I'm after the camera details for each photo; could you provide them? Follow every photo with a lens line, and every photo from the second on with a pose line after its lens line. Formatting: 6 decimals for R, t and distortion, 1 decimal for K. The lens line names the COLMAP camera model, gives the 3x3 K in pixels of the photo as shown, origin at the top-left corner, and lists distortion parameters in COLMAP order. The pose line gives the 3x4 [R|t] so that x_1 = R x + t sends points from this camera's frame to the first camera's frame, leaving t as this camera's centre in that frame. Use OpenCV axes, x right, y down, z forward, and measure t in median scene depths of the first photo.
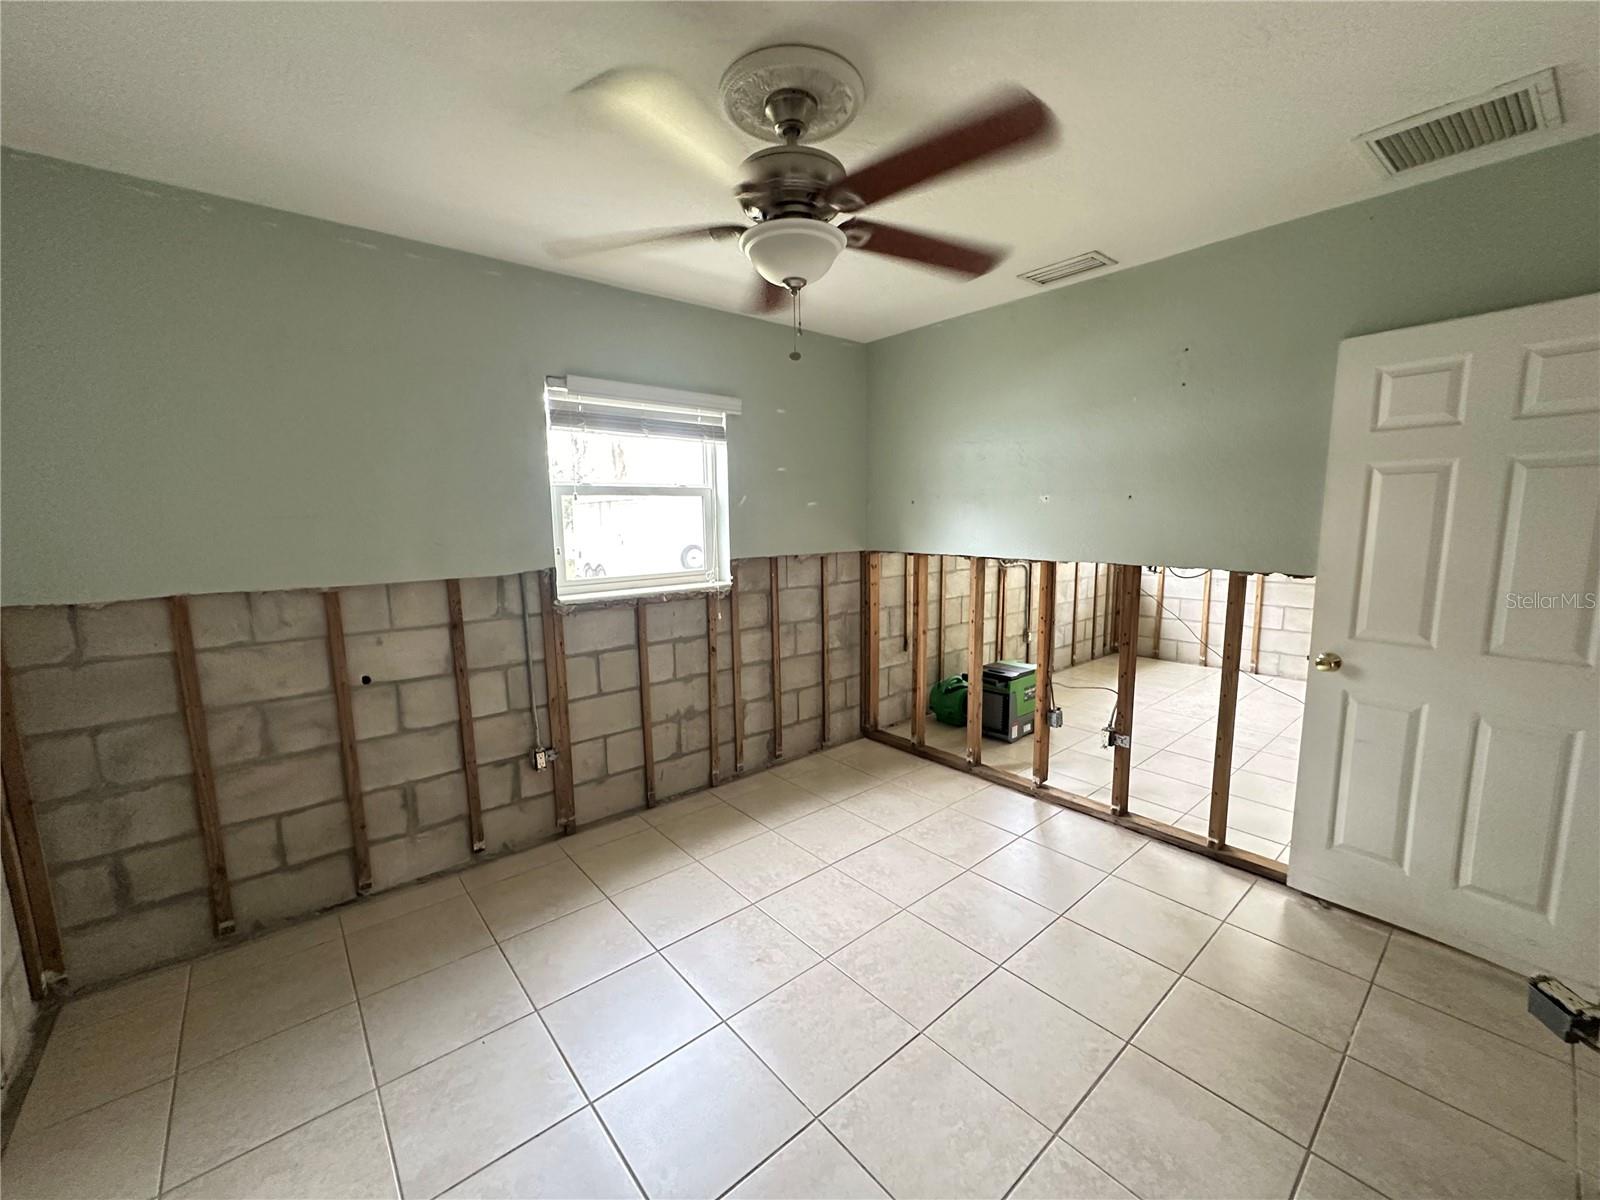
lens RADIAL K [[639.0, 0, 804.7], [0, 639.0, 605.1], [0, 0, 1]] dist [-0.005066, 0.000737]
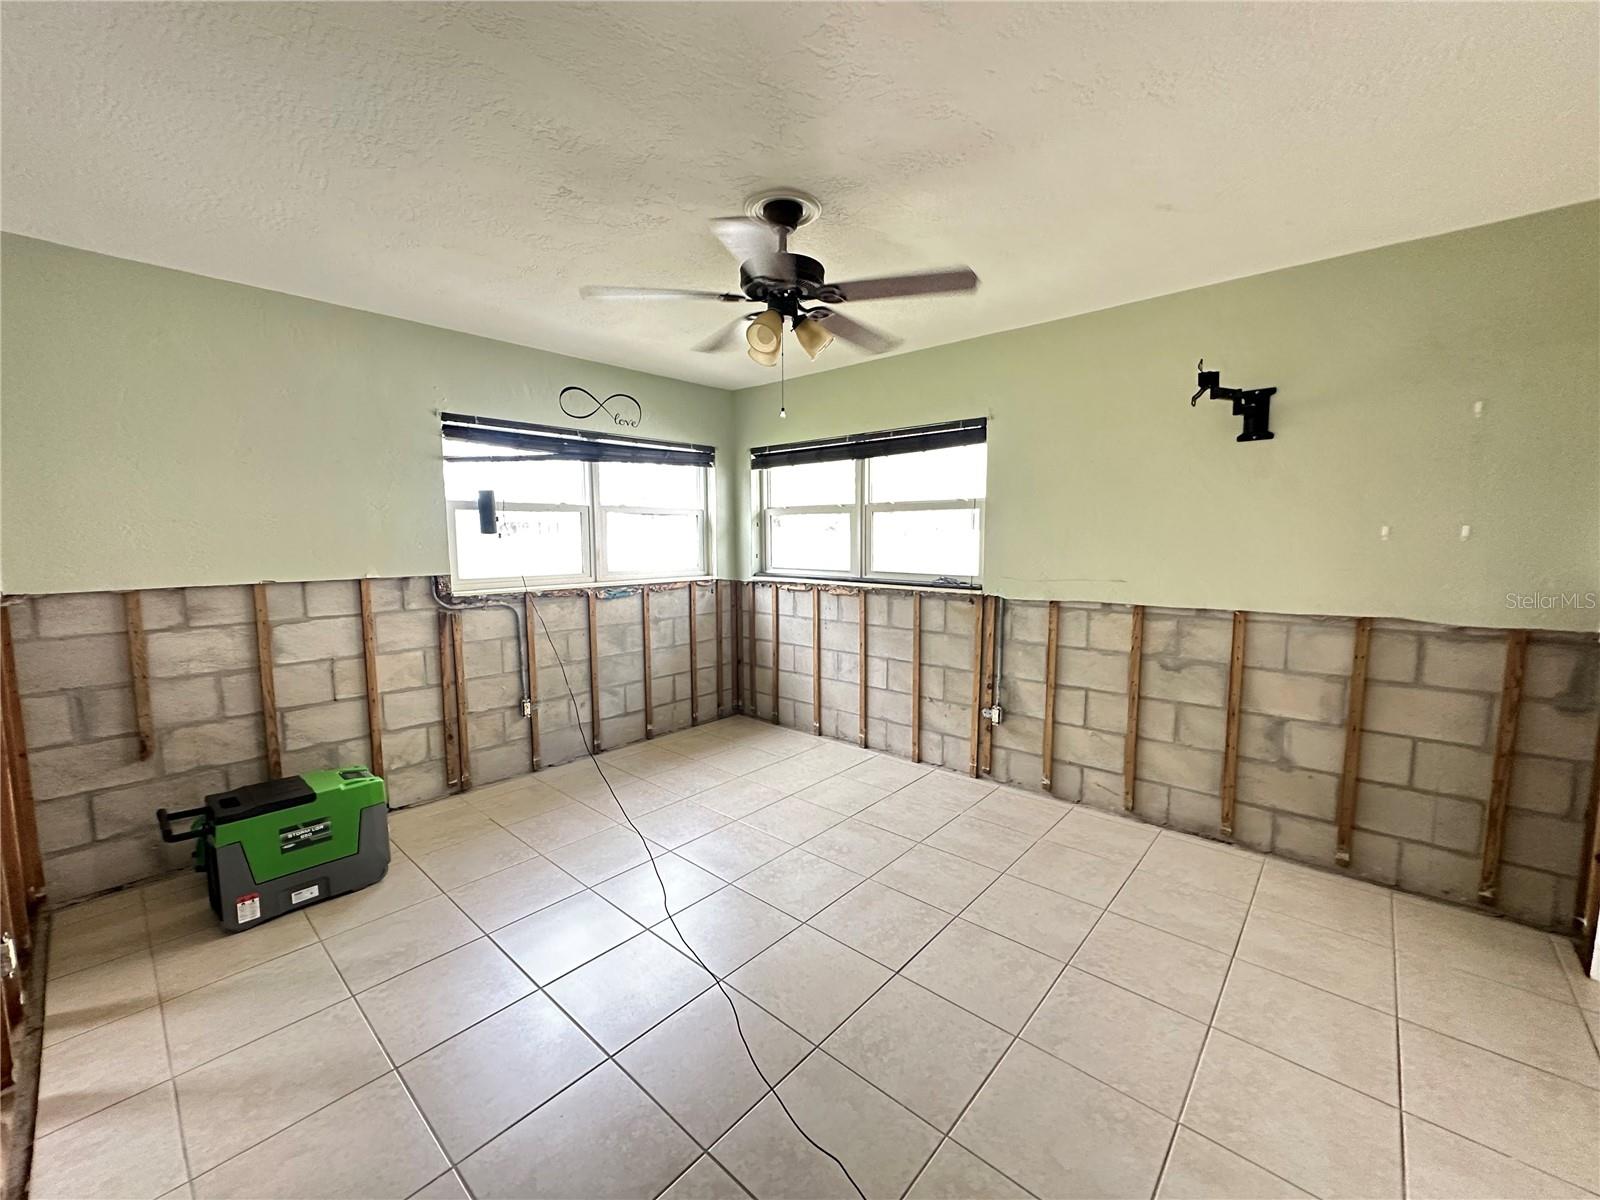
lens RADIAL K [[639.0, 0, 794.2], [0, 639.0, 609.1], [0, 0, 1]] dist [-0.005066, 0.000737]
pose [[0.992030, -0.001113, 0.125994, 0.478454], [0.002498, 0.999938, -0.010841, -0.044104], [-0.125974, 0.011069, 0.991972, 0.227851]]
